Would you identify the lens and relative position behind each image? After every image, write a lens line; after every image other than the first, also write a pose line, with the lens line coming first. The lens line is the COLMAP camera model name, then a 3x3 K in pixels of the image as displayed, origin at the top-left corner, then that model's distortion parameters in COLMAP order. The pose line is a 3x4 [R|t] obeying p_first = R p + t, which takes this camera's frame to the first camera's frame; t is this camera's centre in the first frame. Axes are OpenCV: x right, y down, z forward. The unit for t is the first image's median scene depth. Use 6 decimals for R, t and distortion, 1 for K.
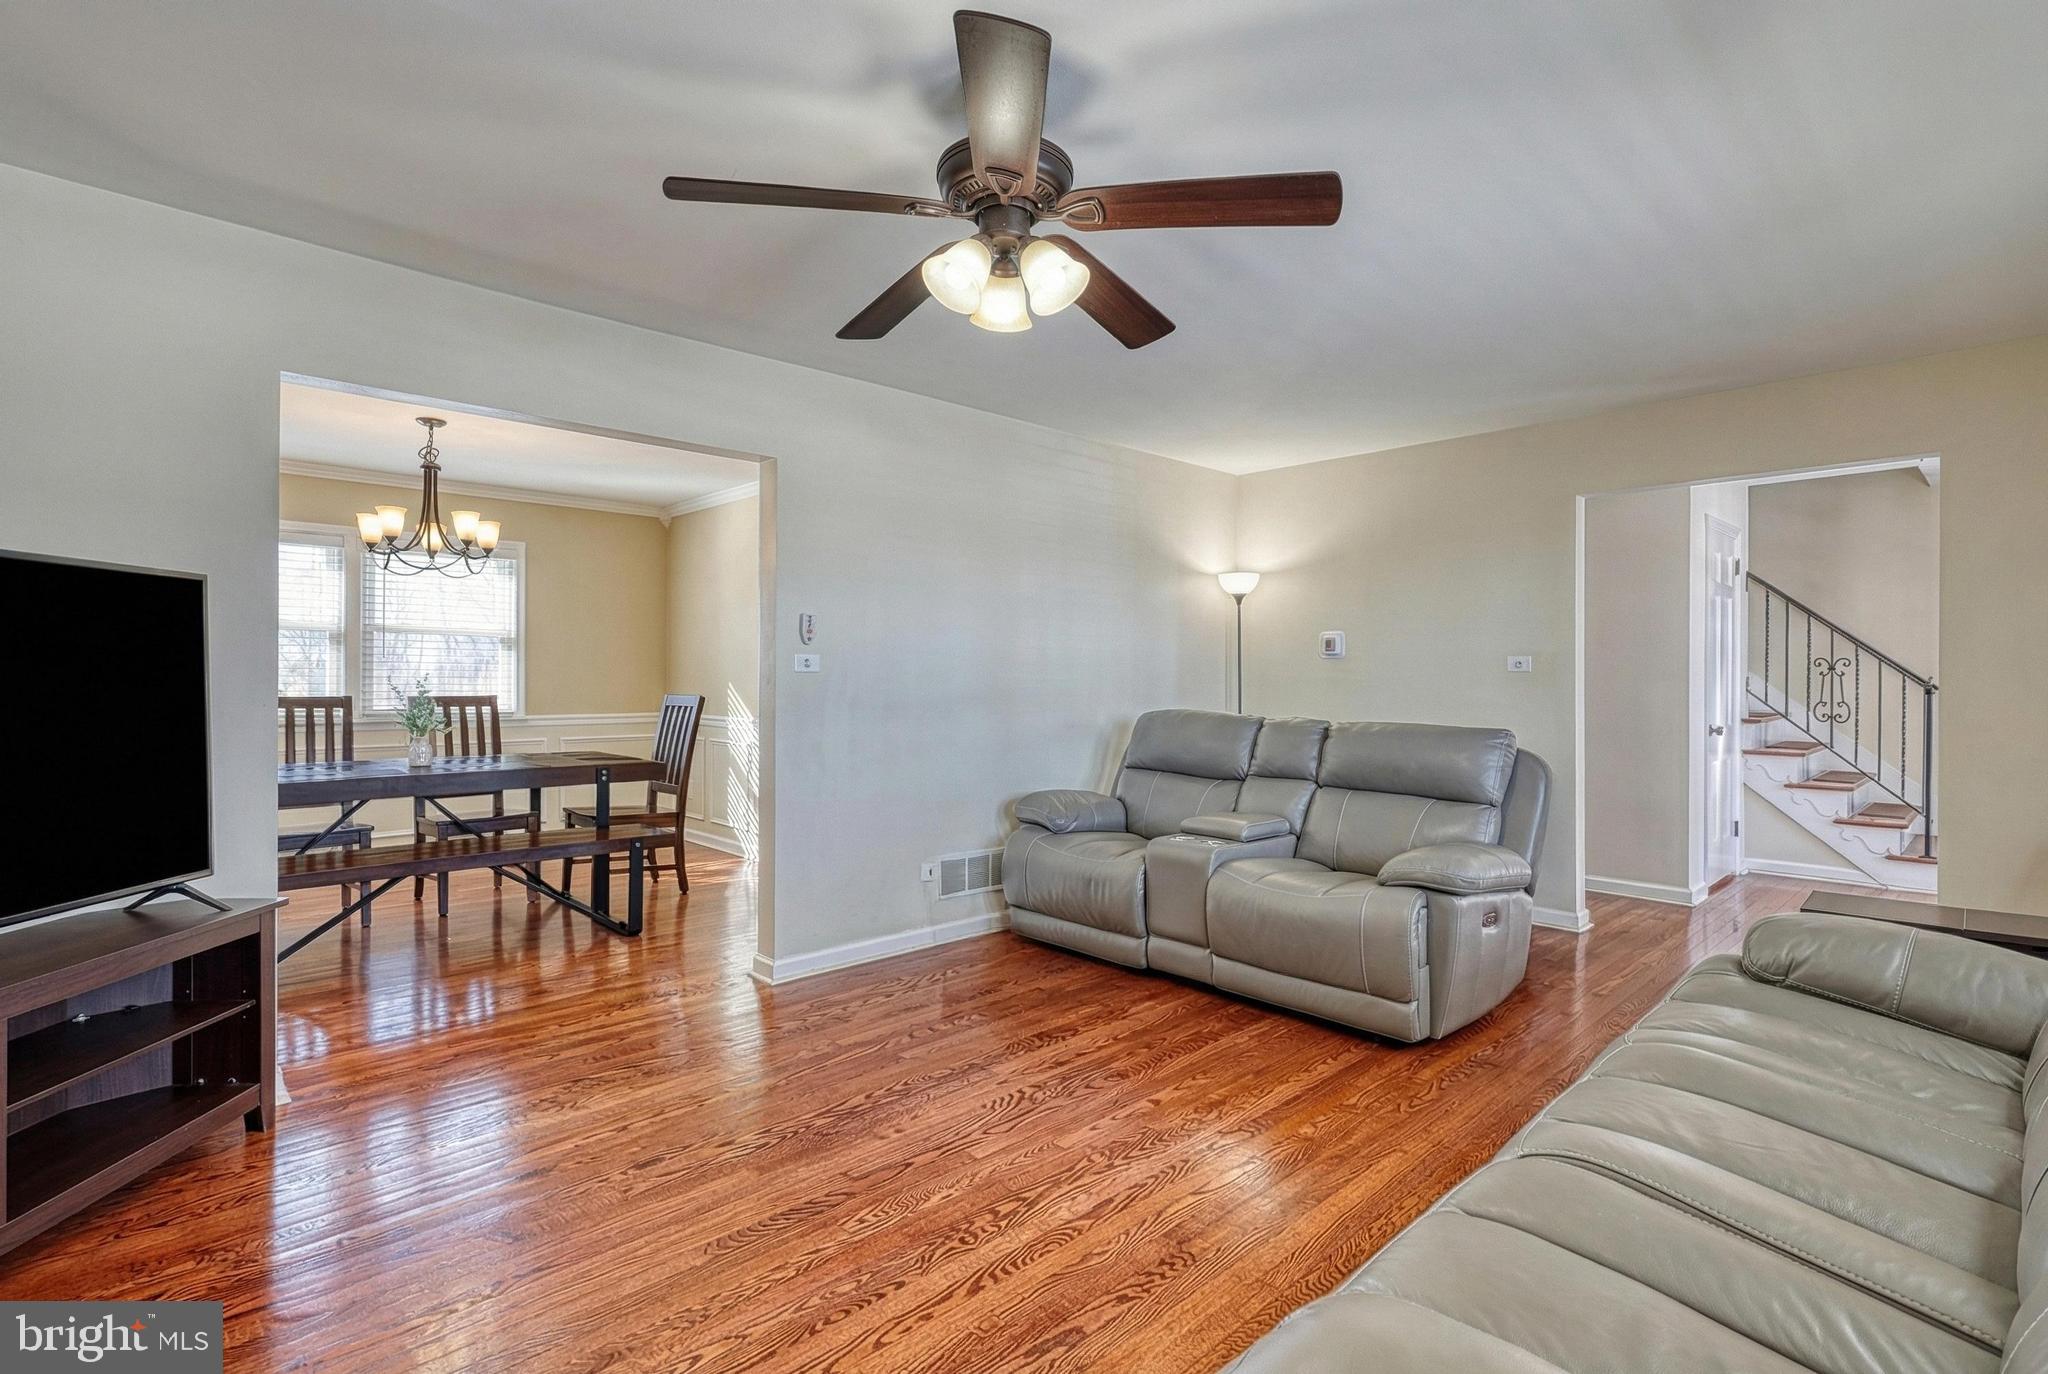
lens RADIAL K [[969.0, 0, 1025.2], [0, 969.0, 677.0], [0, 0, 1]] dist [0.005344, 0.000733]
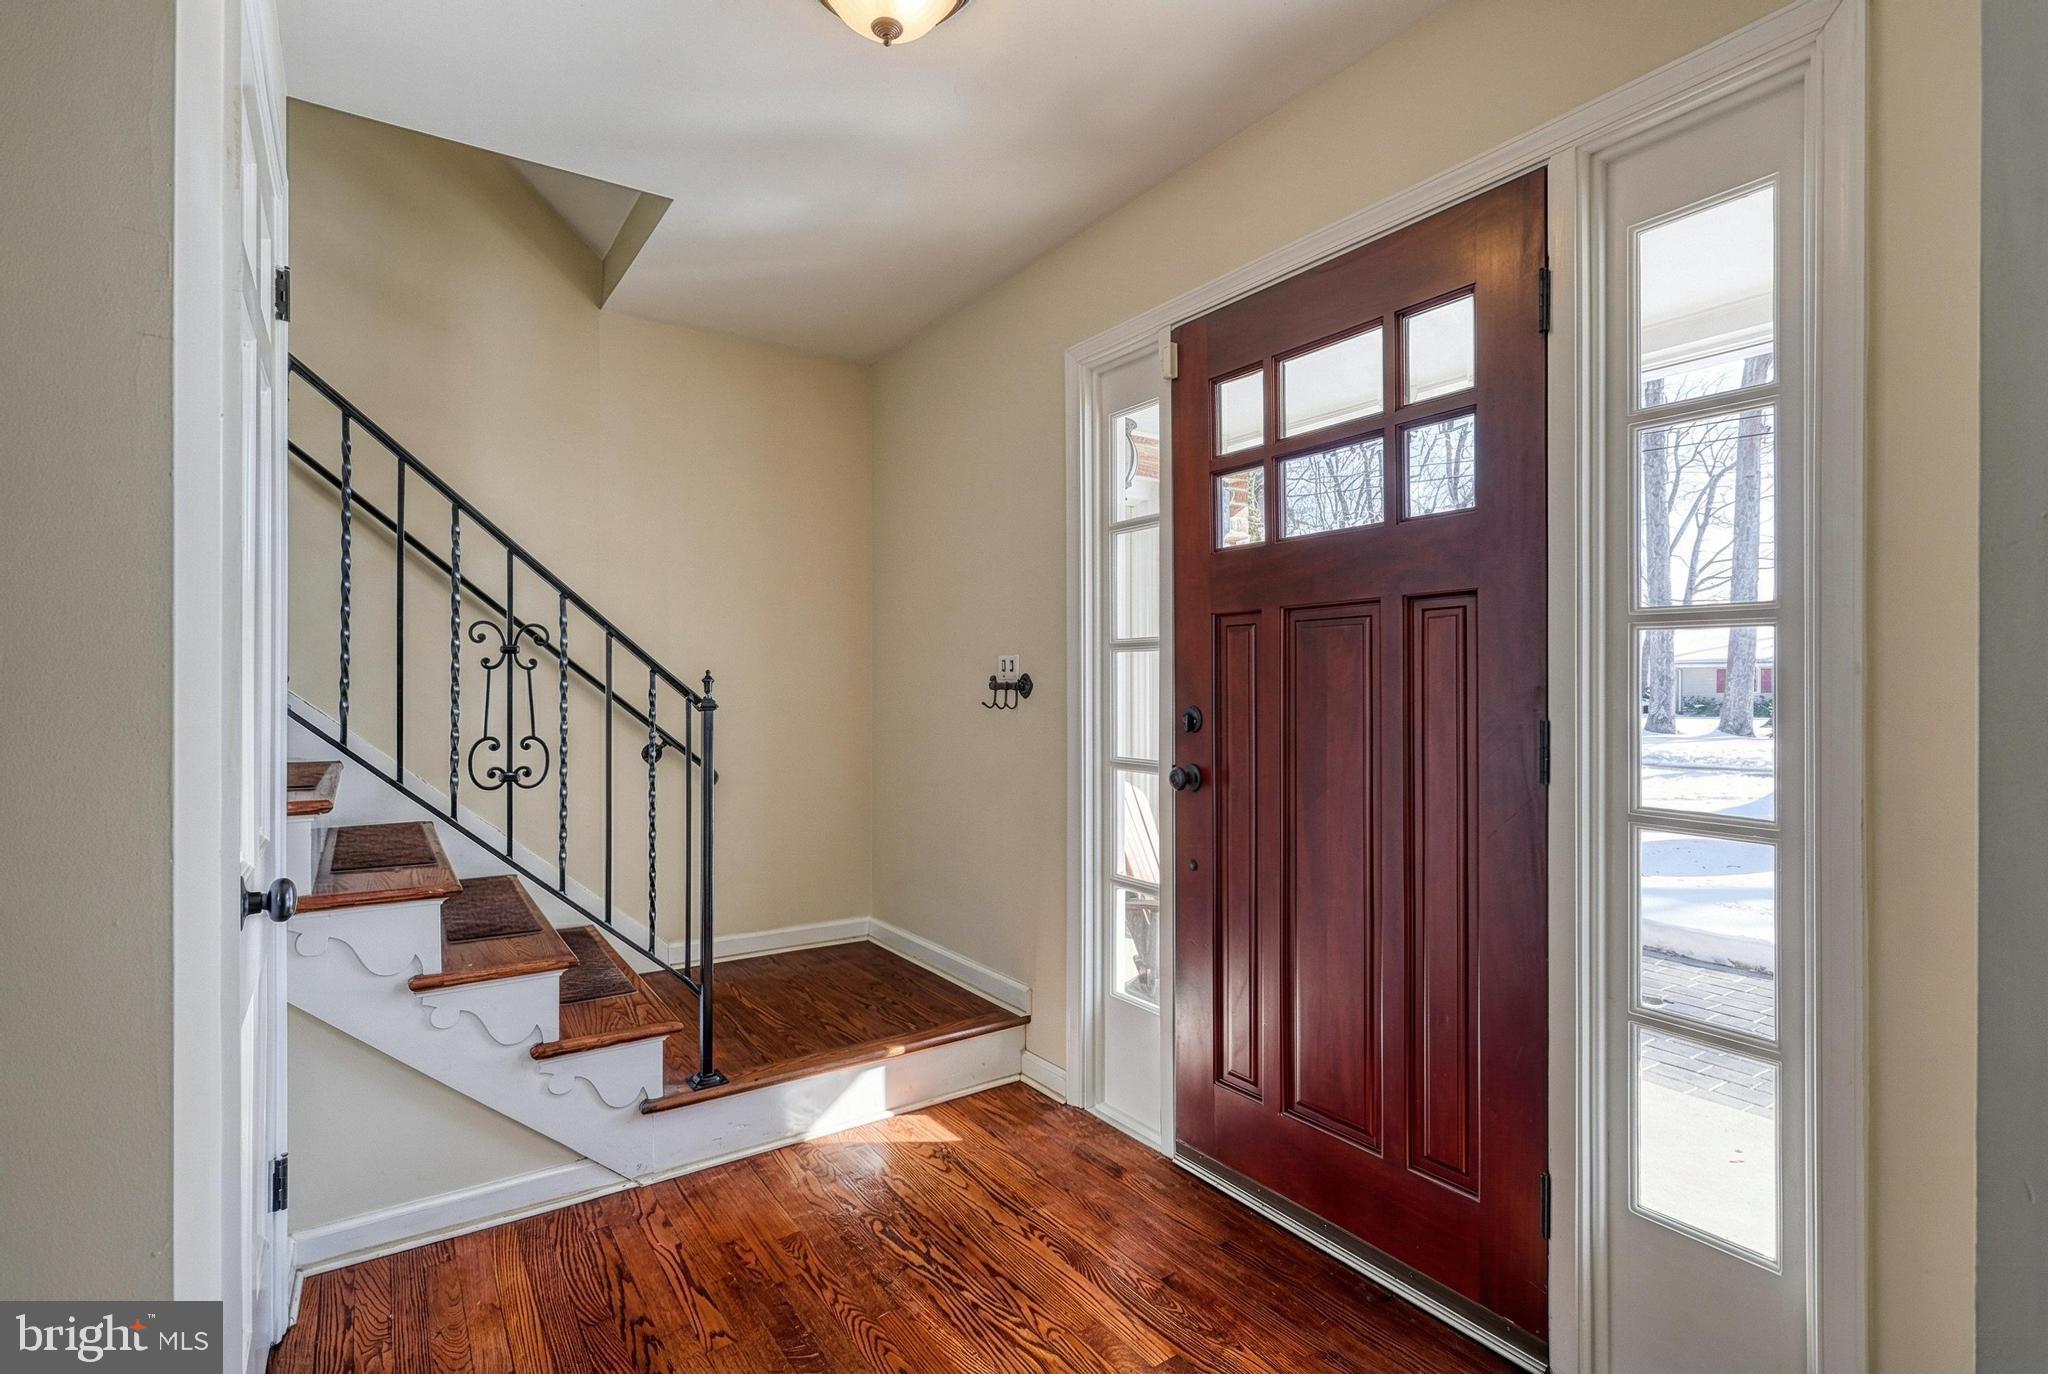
lens RADIAL K [[969.0, 0, 1019.1], [0, 969.0, 688.3], [0, 0, 1]] dist [0.005344, 0.000733]
pose [[0.158553, -0.001622, 0.987349, 0.482406], [0.002860, 0.999995, 0.001183, 0.006533], [-0.987346, 0.002636, 0.158557, 0.741203]]
